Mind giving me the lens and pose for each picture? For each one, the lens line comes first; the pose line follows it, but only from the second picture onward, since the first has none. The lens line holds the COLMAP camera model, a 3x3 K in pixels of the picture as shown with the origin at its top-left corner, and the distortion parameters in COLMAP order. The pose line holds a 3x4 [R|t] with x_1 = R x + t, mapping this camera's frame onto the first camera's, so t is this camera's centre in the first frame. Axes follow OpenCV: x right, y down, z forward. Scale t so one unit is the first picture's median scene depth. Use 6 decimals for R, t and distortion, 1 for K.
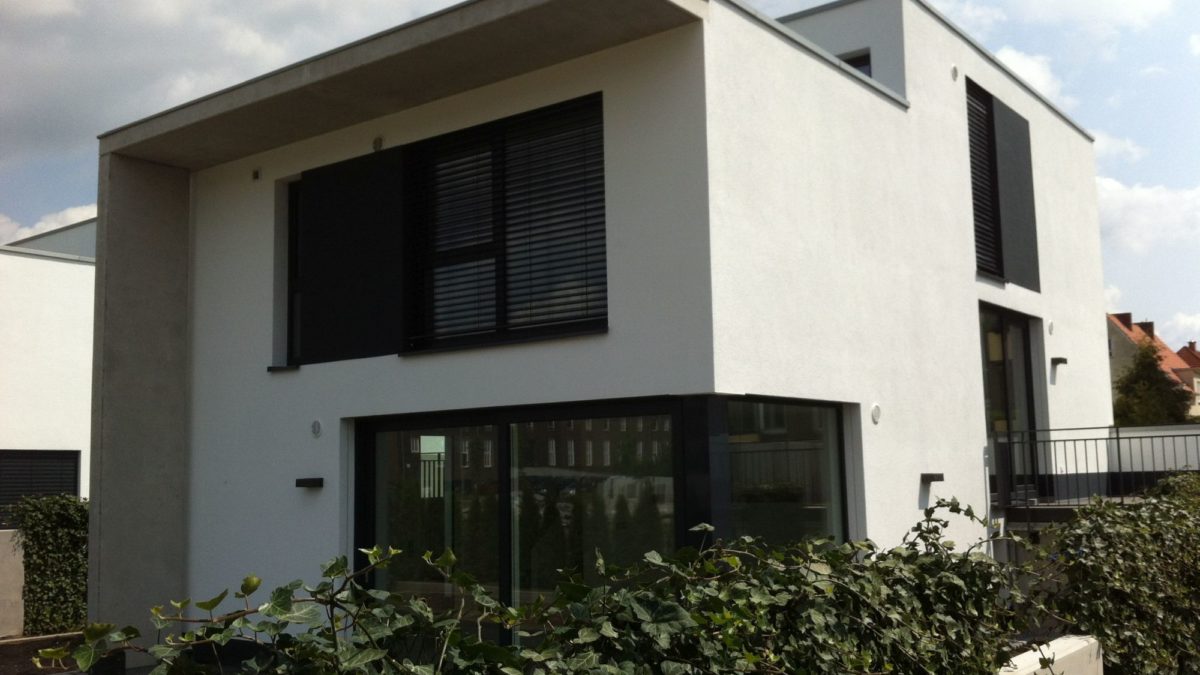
lens RADIAL K [[1170.2, 0, 638.9], [0, 1170.2, 345.1], [0, 0, 1]] dist [0.040823, -0.187296]
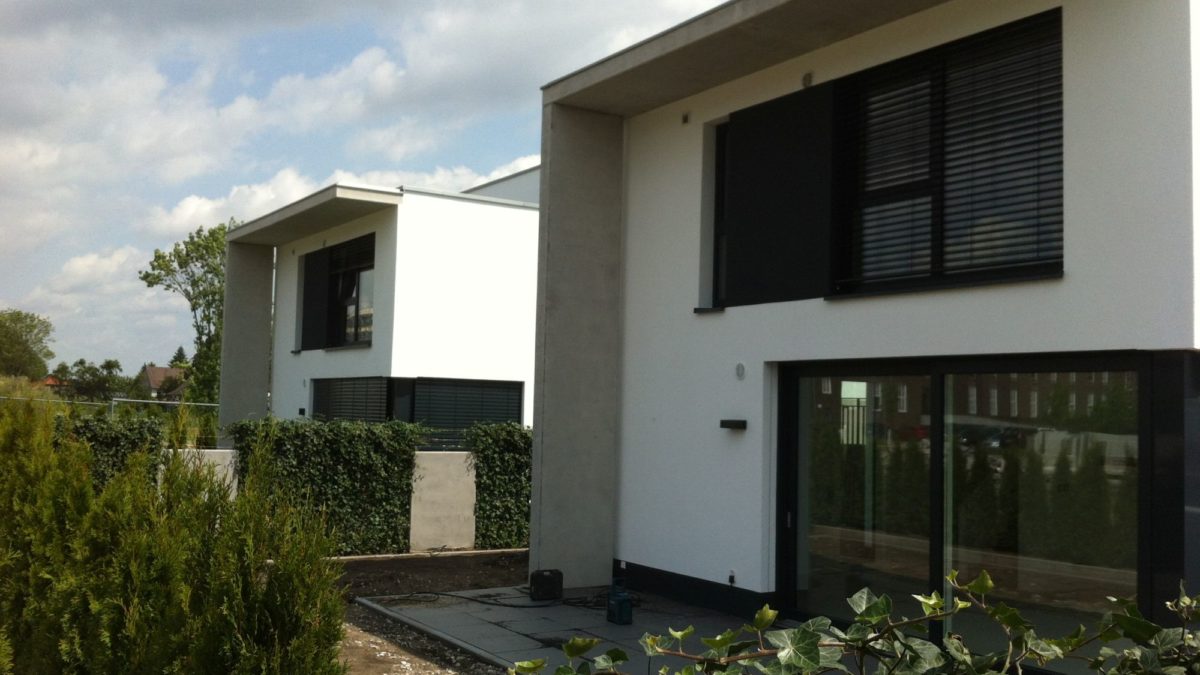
lens RADIAL K [[1131.0, 0, 619.2], [0, 1131.0, 341.2], [0, 0, 1]] dist [0.099749, -0.355378]
pose [[0.937184, 0.024733, -0.347957, -0.030479], [-0.006560, 0.998557, 0.053309, -0.004669], [0.348773, -0.047678, 0.935994, 0.048261]]
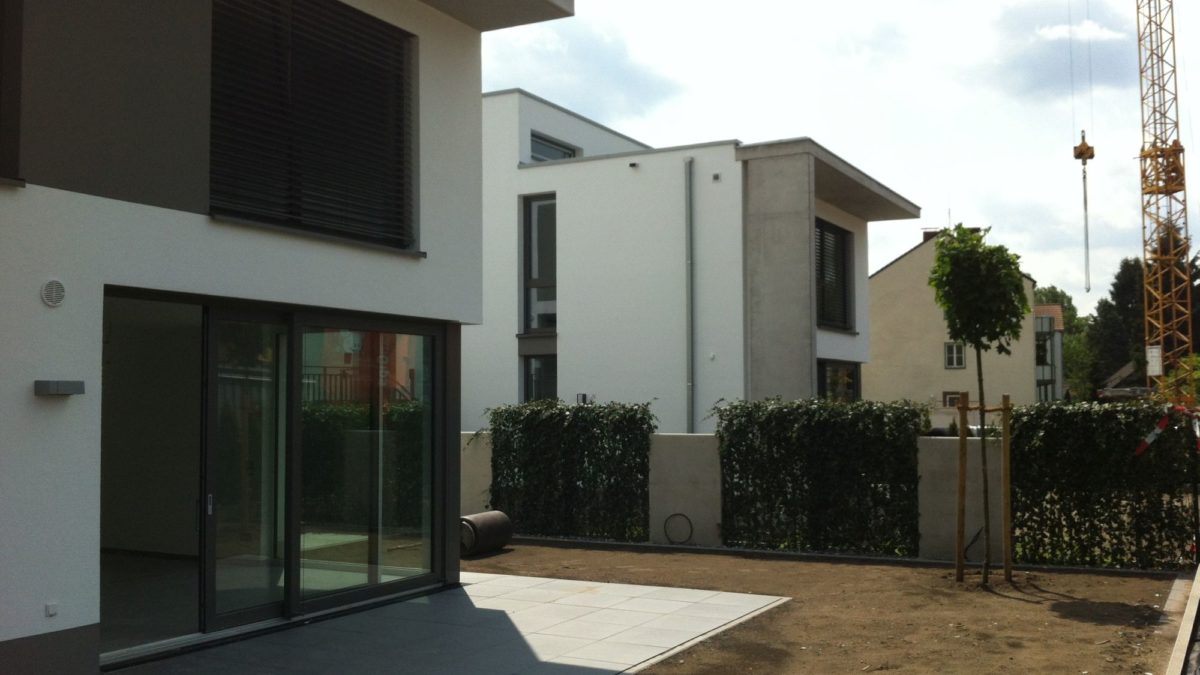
lens RADIAL K [[1131.0, 0, 619.2], [0, 1131.0, 341.2], [0, 0, 1]] dist [0.099749, -0.355378]
pose [[-0.151638, 0.071924, 0.985816, -0.786134], [-0.097244, 0.991425, -0.087292, 0.100753], [-0.983641, -0.109101, -0.143343, 0.681816]]
